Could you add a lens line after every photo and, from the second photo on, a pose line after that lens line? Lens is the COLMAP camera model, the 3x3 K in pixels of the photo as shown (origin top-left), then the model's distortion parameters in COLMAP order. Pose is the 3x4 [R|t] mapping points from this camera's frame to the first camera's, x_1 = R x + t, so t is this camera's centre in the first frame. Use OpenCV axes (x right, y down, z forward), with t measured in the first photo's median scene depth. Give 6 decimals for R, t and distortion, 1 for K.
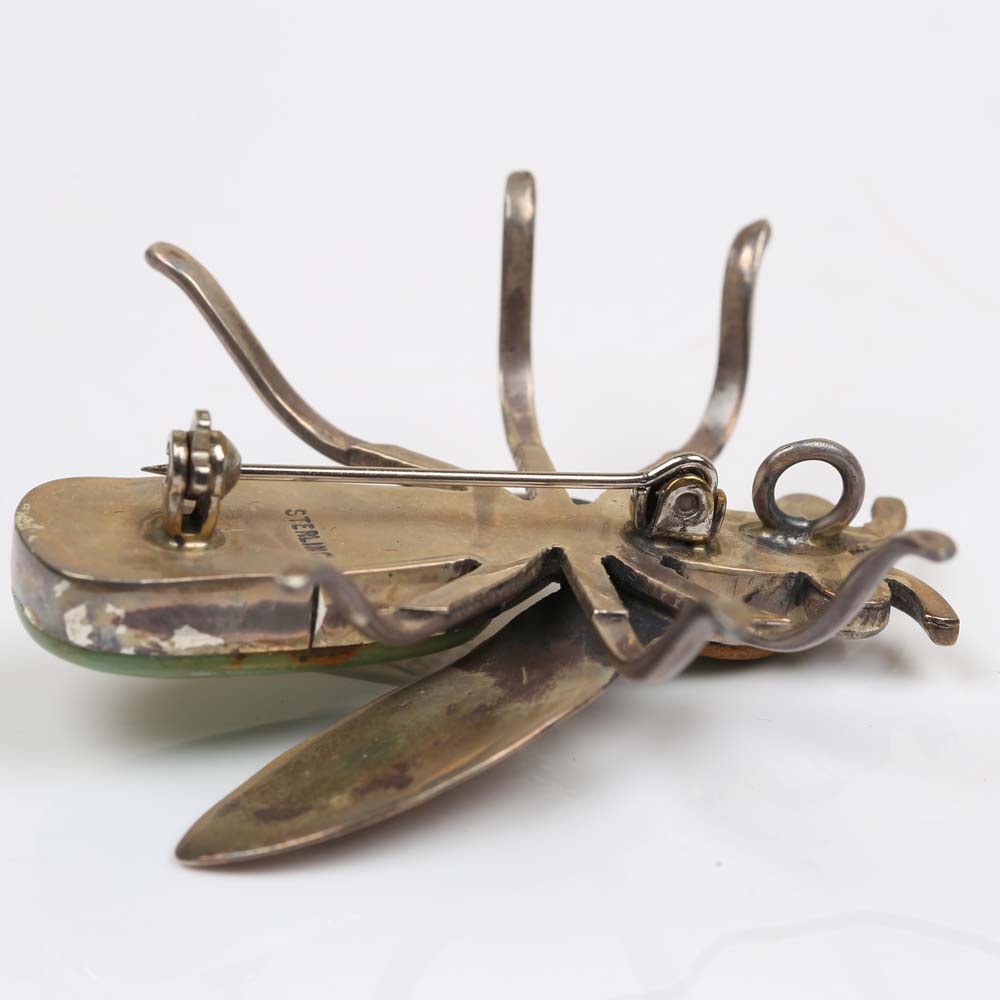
lens RADIAL K [[3415.2, 0, 499.2], [0, 3415.2, 498.8], [0, 0, 1]] dist [-0.080797, 0.000000]
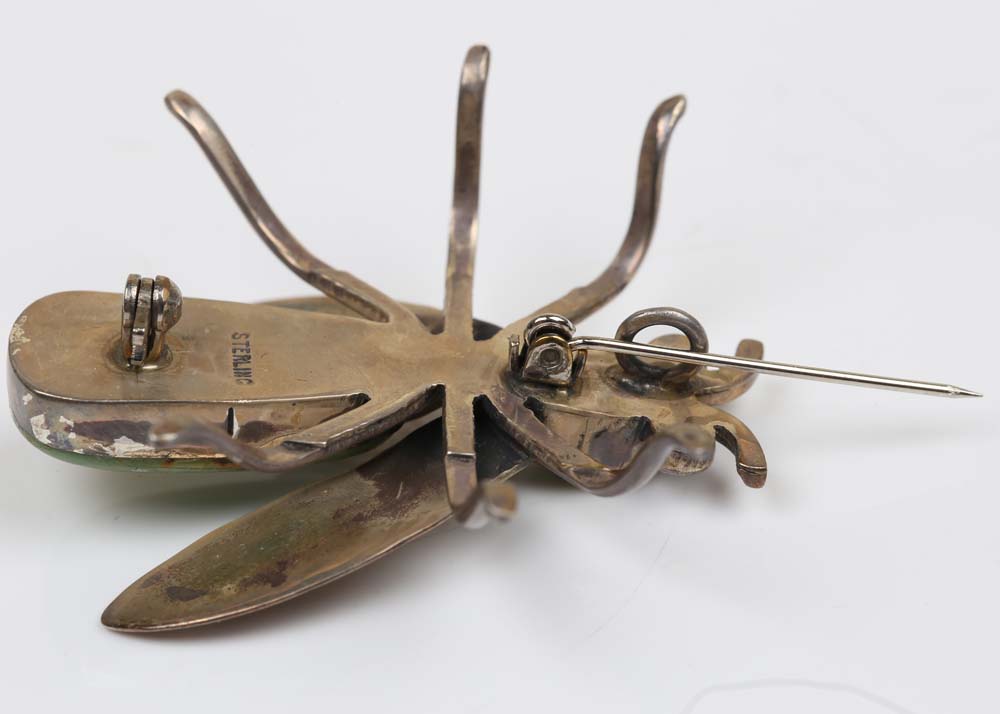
lens RADIAL K [[2624.5, 0, 500.9], [0, 2624.5, 358.7], [0, 0, 1]] dist [-0.069532, 0.000000]
pose [[0.989911, 0.080511, -0.116598, 0.149426], [-0.065958, 0.990124, 0.123710, -0.114688], [0.125407, -0.114771, 0.985444, 0.072211]]
